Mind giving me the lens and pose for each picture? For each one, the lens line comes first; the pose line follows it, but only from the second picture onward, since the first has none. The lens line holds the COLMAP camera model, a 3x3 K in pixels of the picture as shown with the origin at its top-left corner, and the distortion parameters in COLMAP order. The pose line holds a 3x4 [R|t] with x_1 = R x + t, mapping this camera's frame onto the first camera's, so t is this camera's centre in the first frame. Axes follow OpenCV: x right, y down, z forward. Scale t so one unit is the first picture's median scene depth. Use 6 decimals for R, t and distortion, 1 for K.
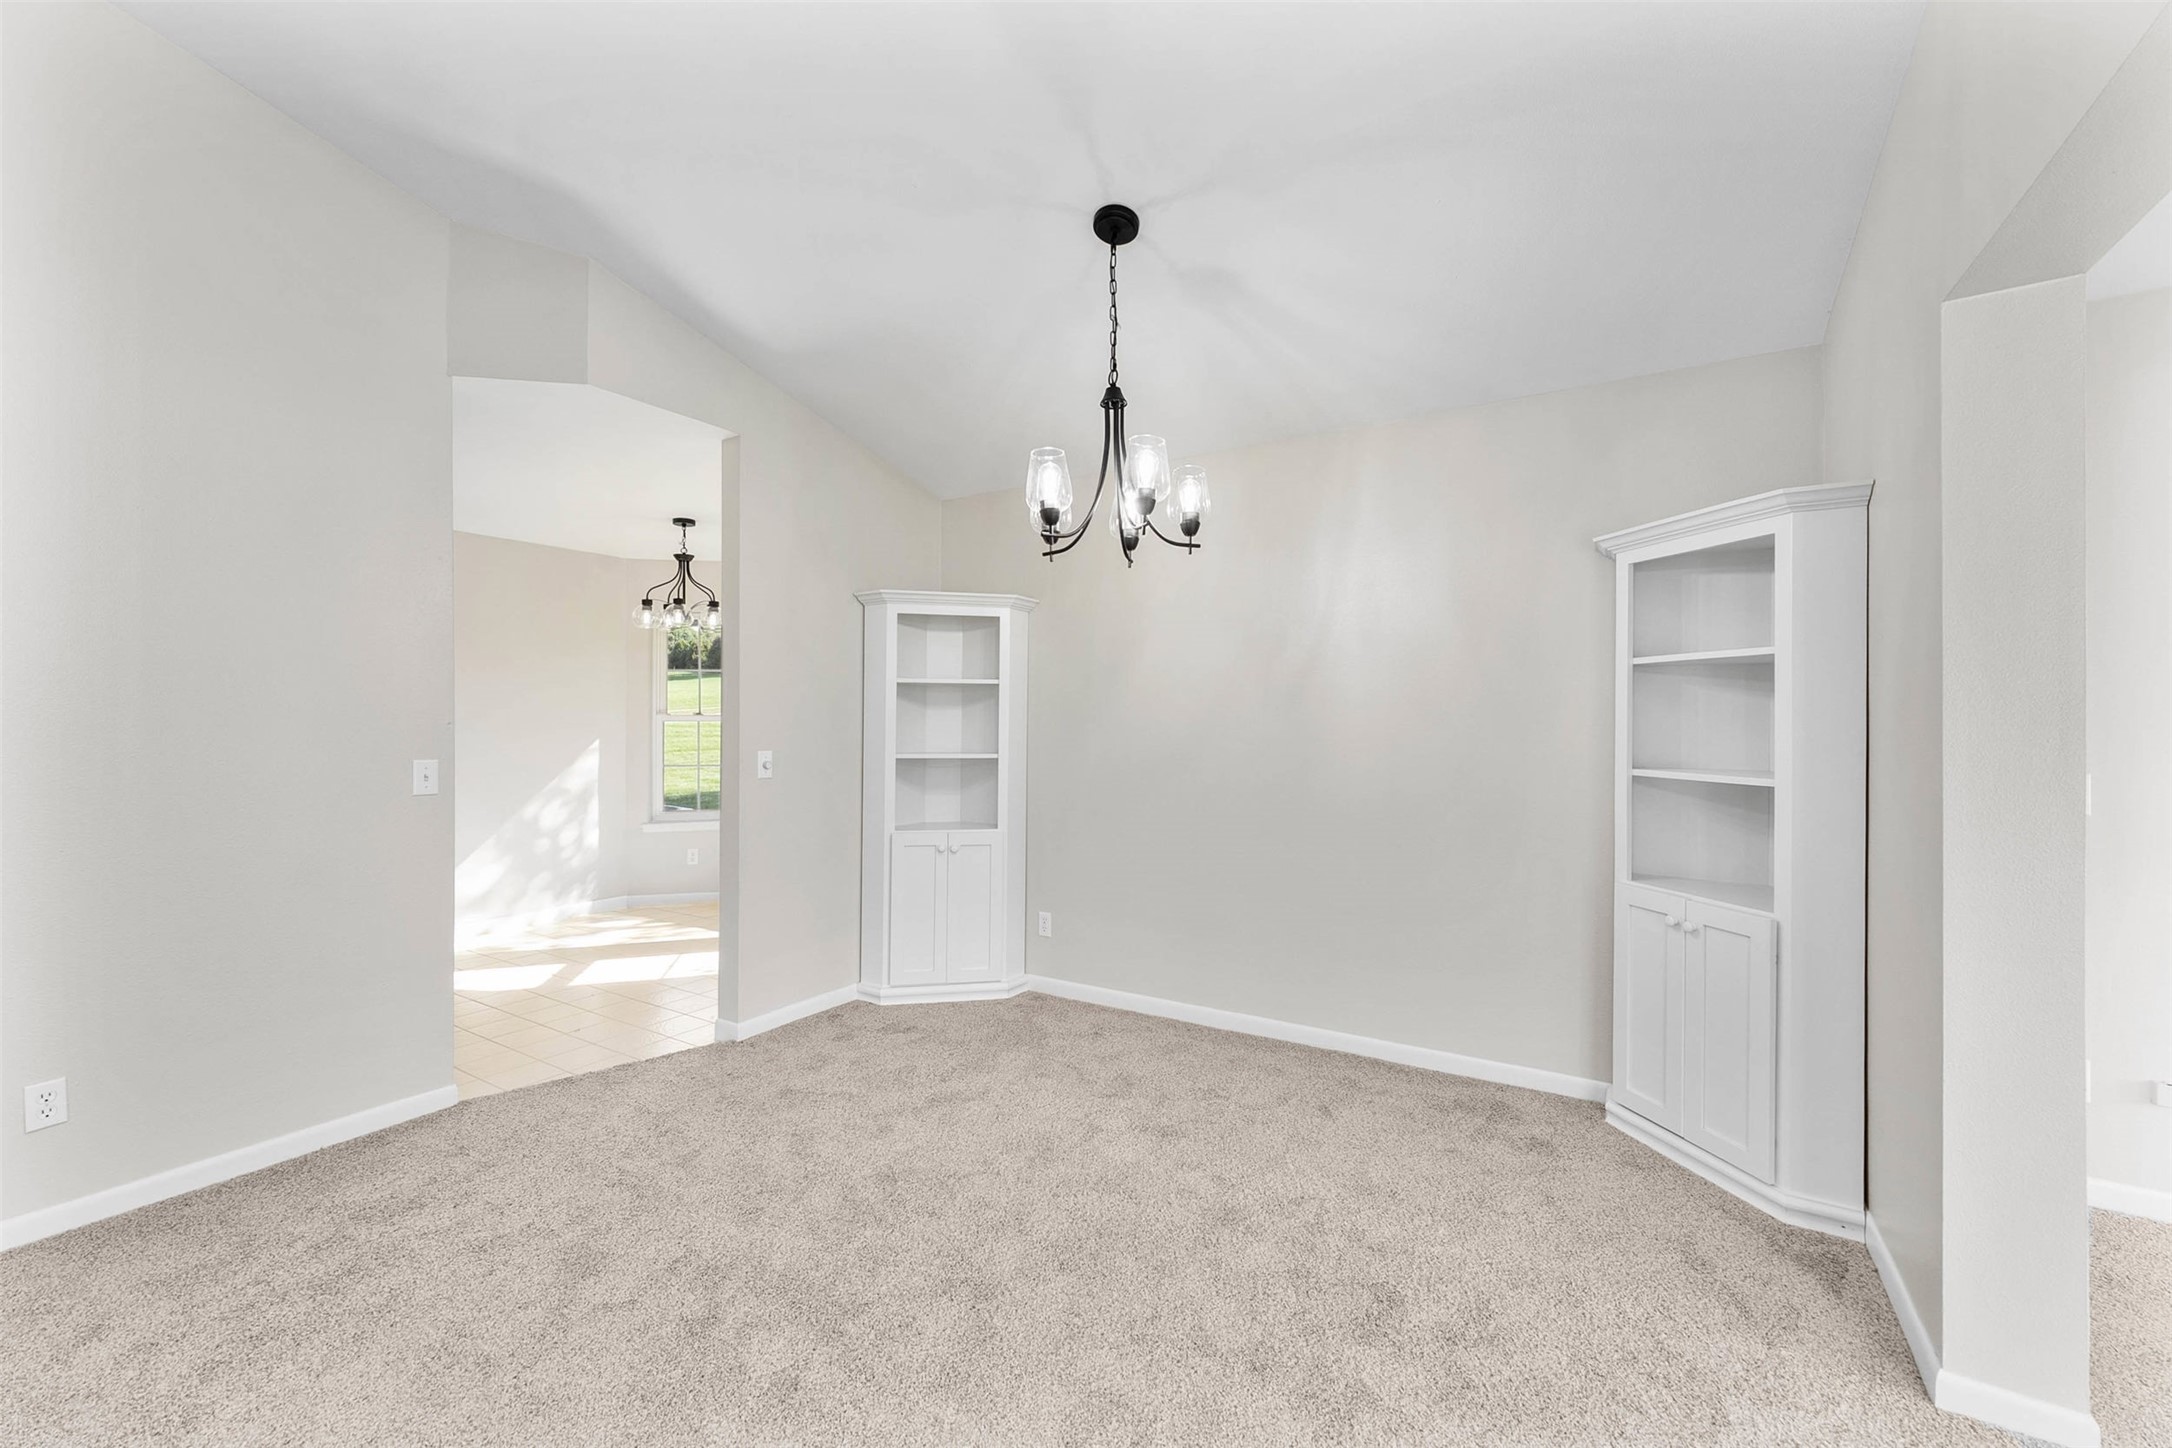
lens RADIAL K [[867.9, 0, 1088.1], [0, 867.9, 725.9], [0, 0, 1]] dist [-0.003229, 0.001071]
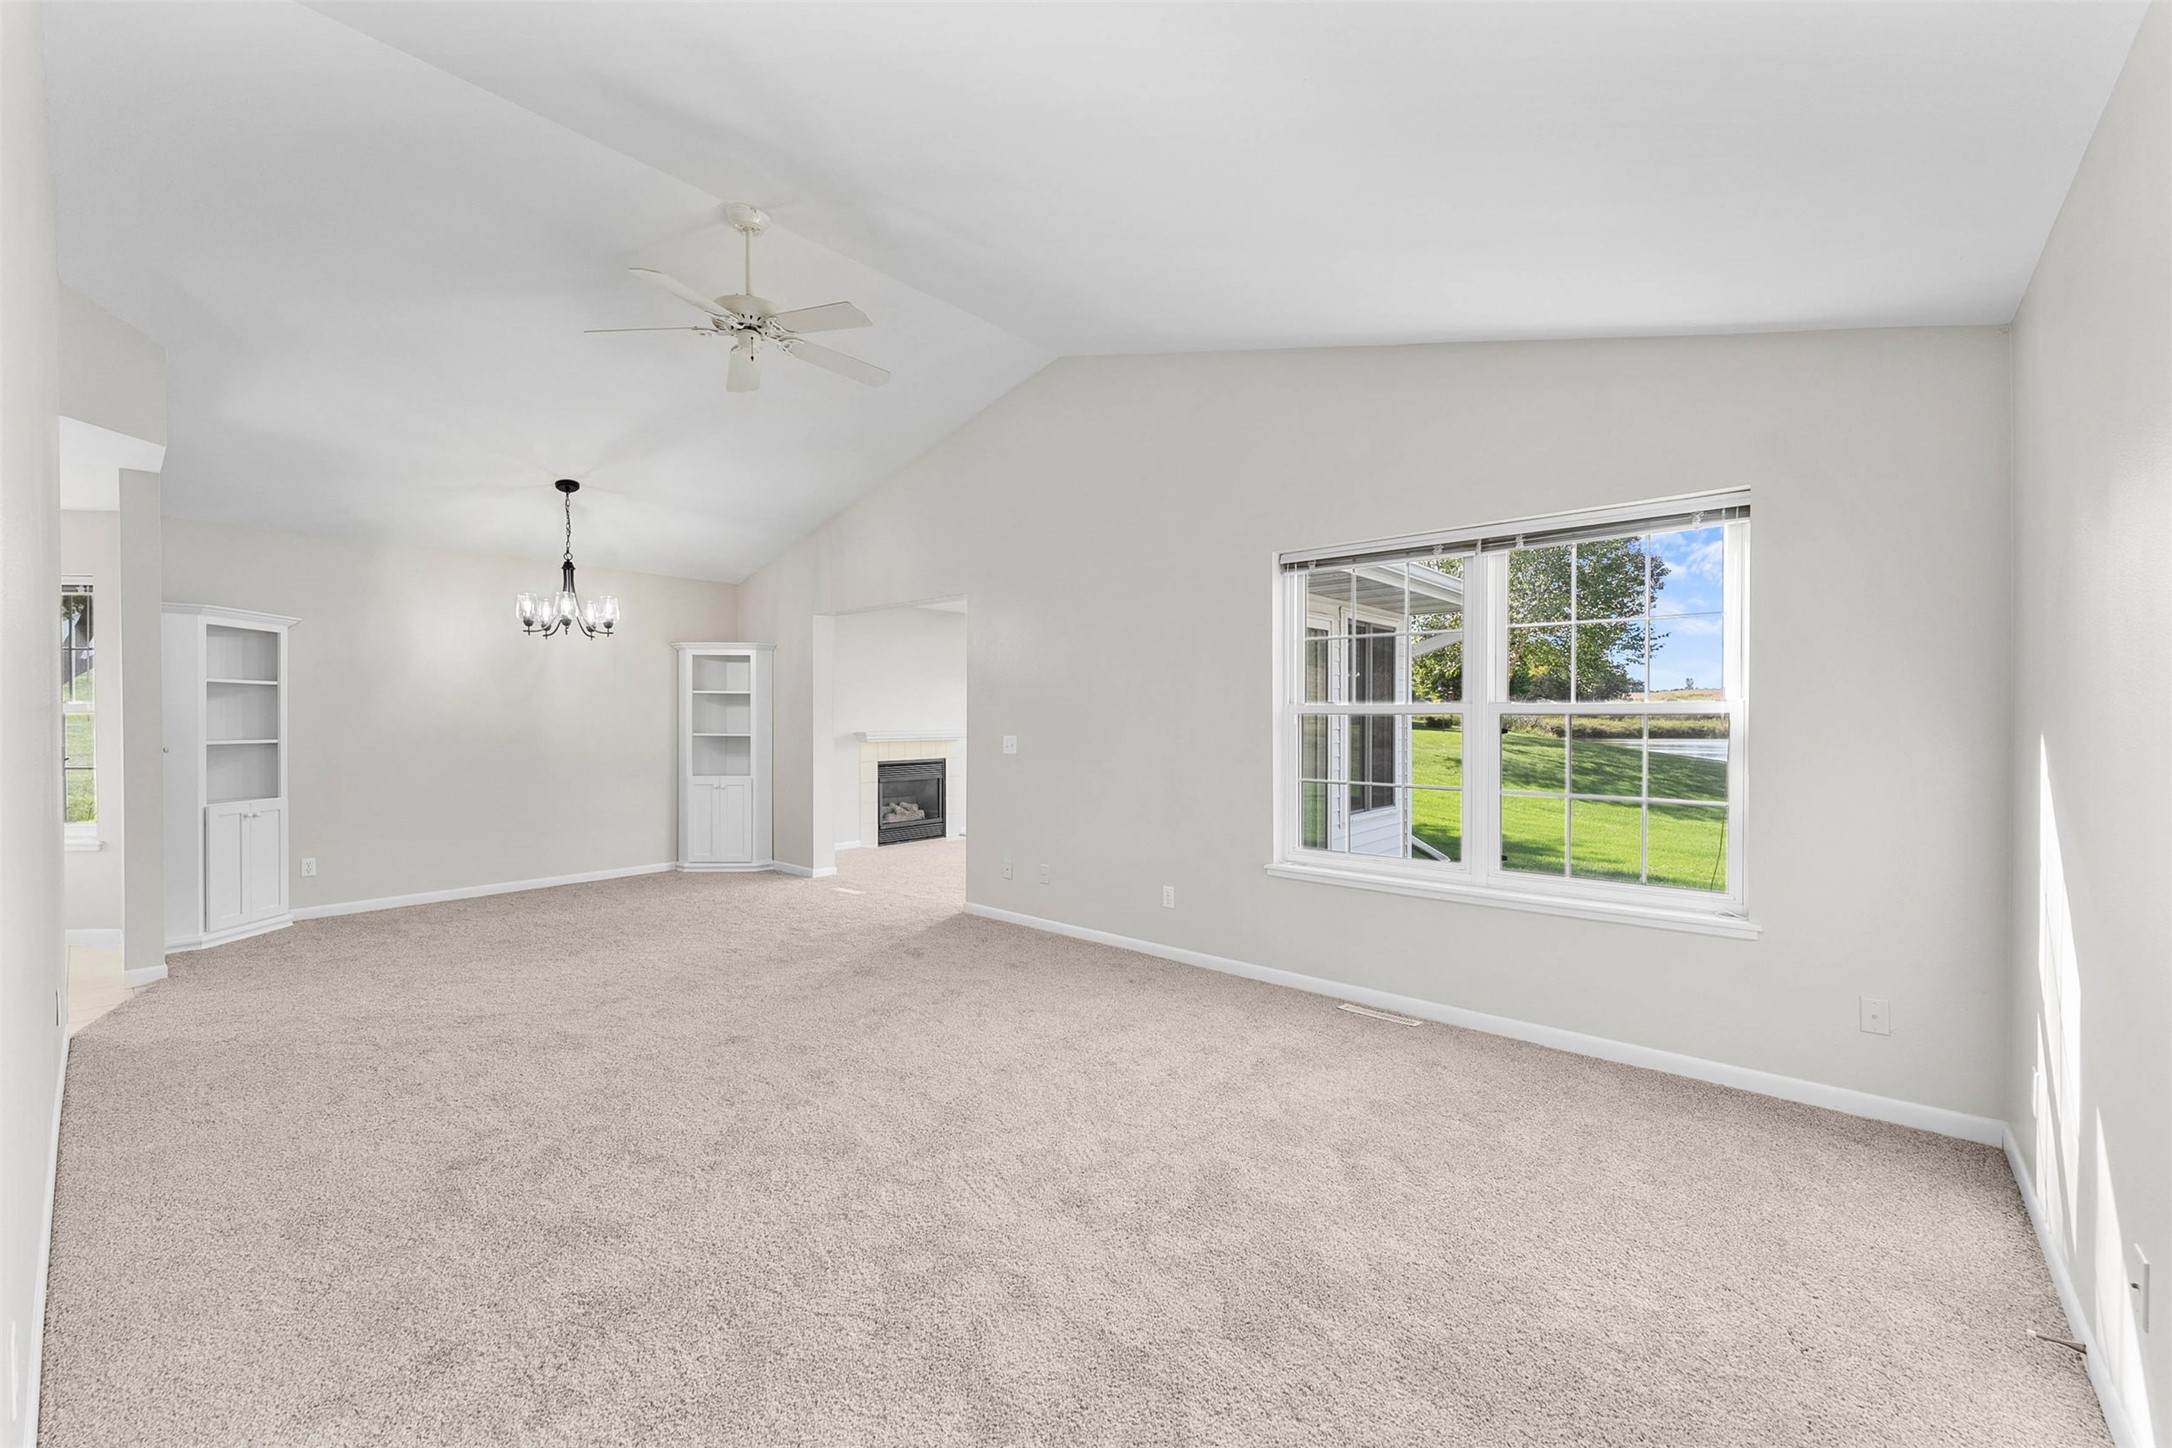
lens RADIAL K [[867.9, 0, 1078.7], [0, 867.9, 727.3], [0, 0, 1]] dist [-0.003229, 0.001071]
pose [[0.164684, -0.011819, 0.986276, -1.699965], [0.000977, 0.999930, 0.011819, 0.001511], [-0.986346, -0.000983, 0.164684, -0.553501]]
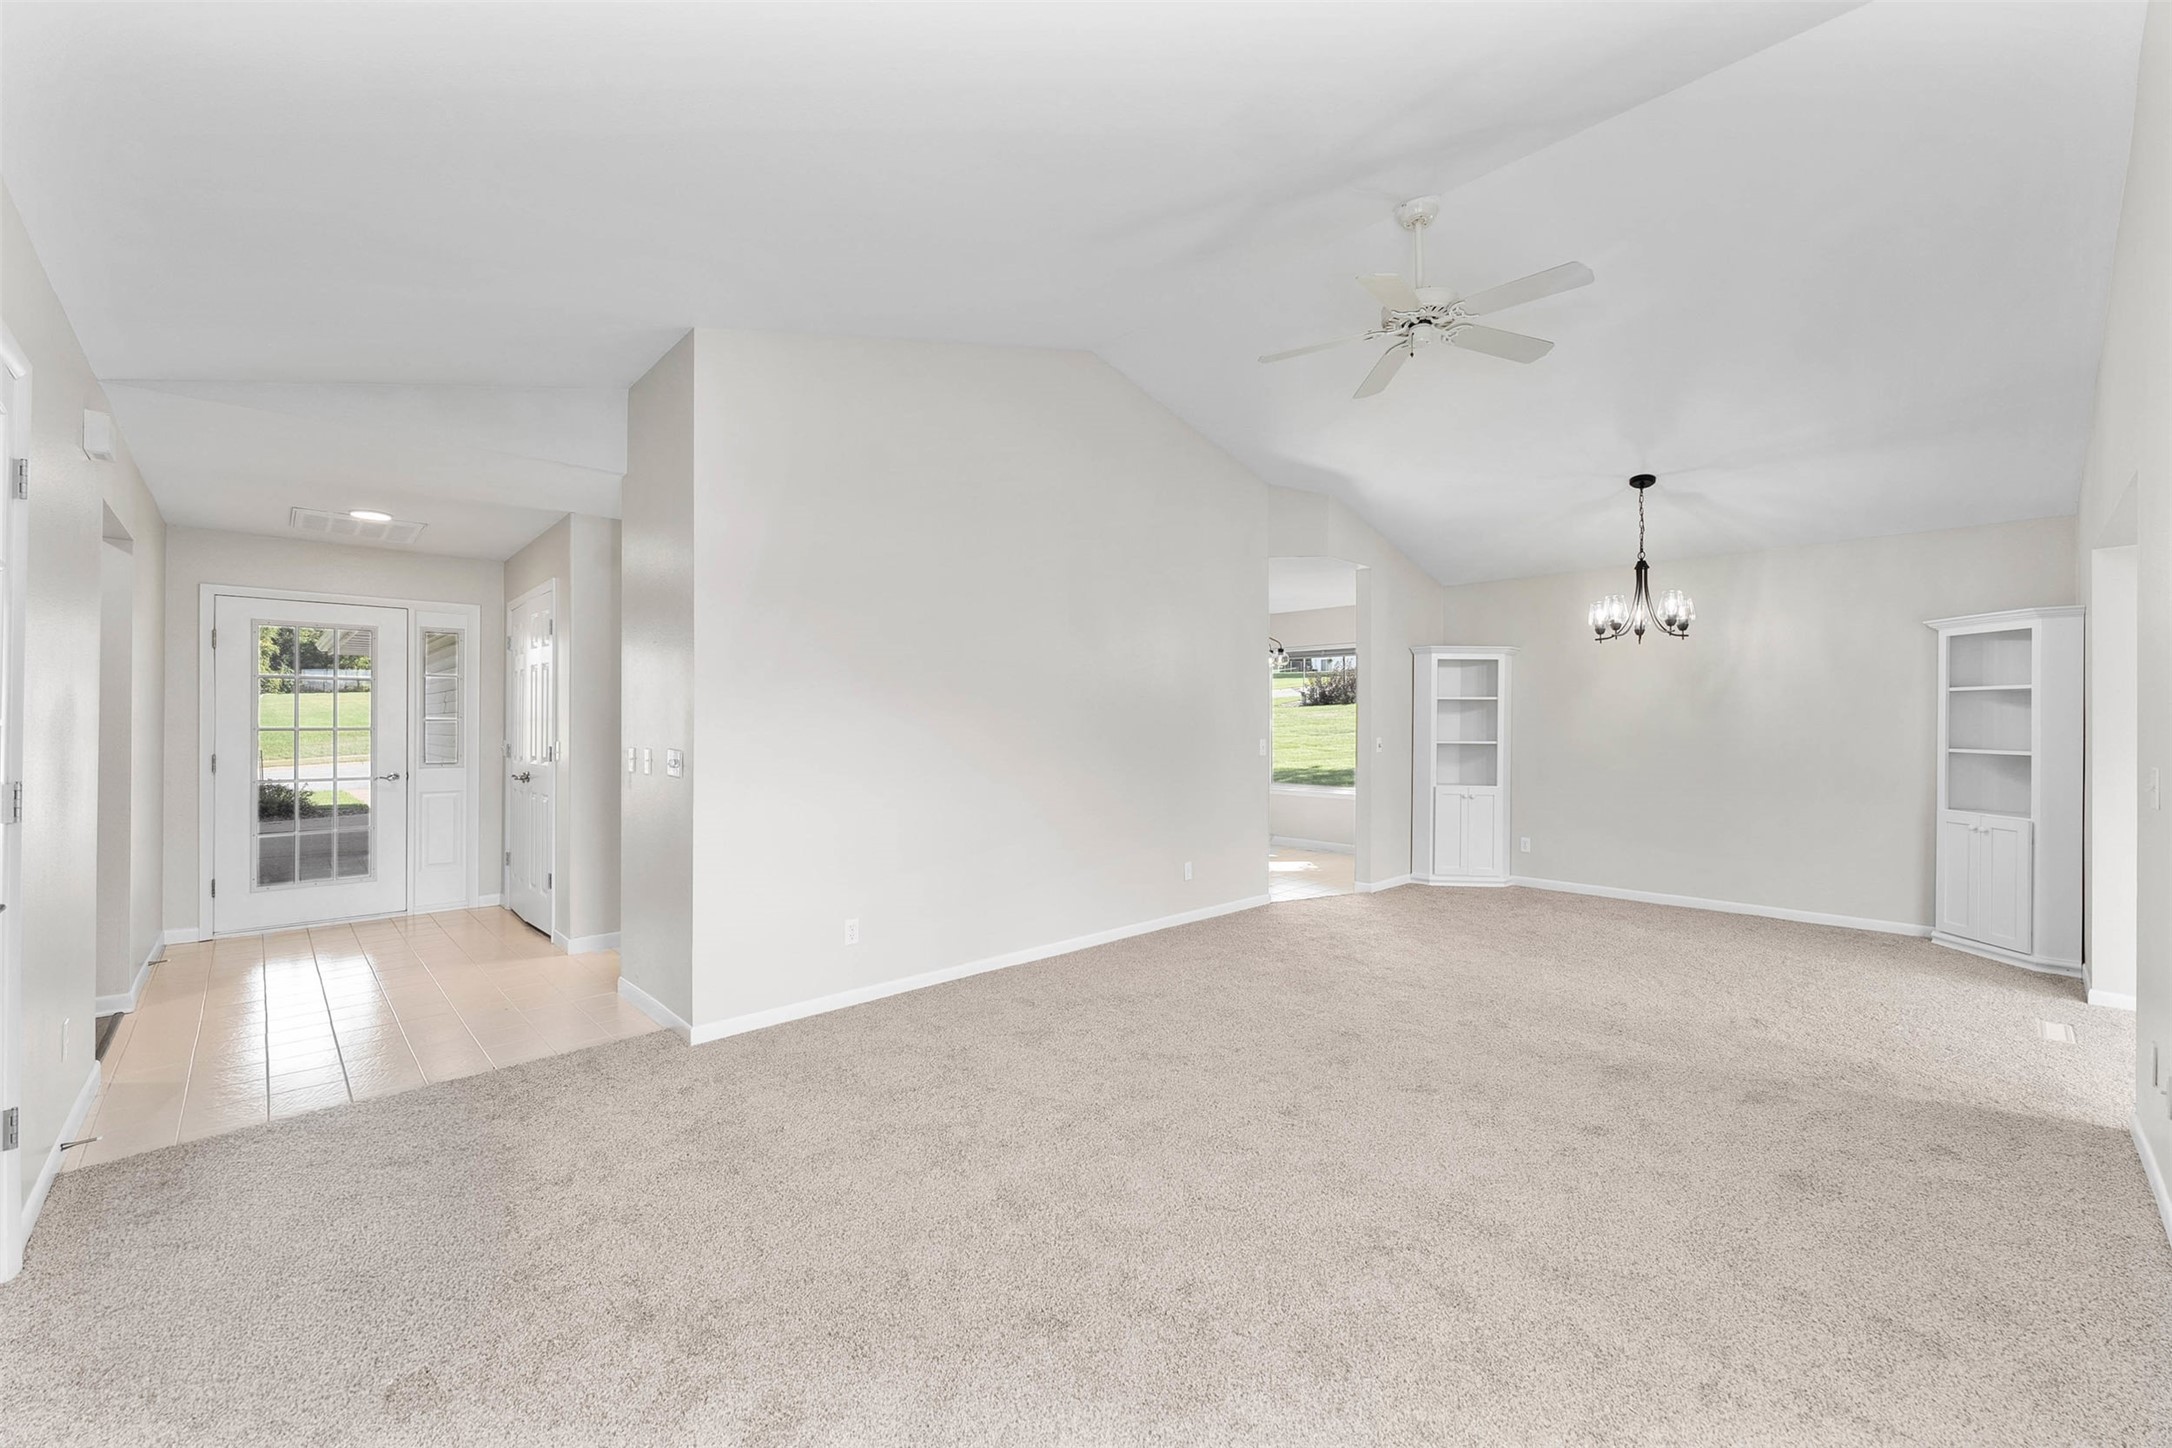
lens RADIAL K [[867.9, 0, 1085.0], [0, 867.9, 724.4], [0, 0, 1]] dist [-0.003229, 0.001071]
pose [[0.967216, 0.001940, -0.253947, -0.647570], [-0.002180, 0.999997, -0.000663, 0.003999], [0.253945, 0.001195, 0.967218, -1.186407]]
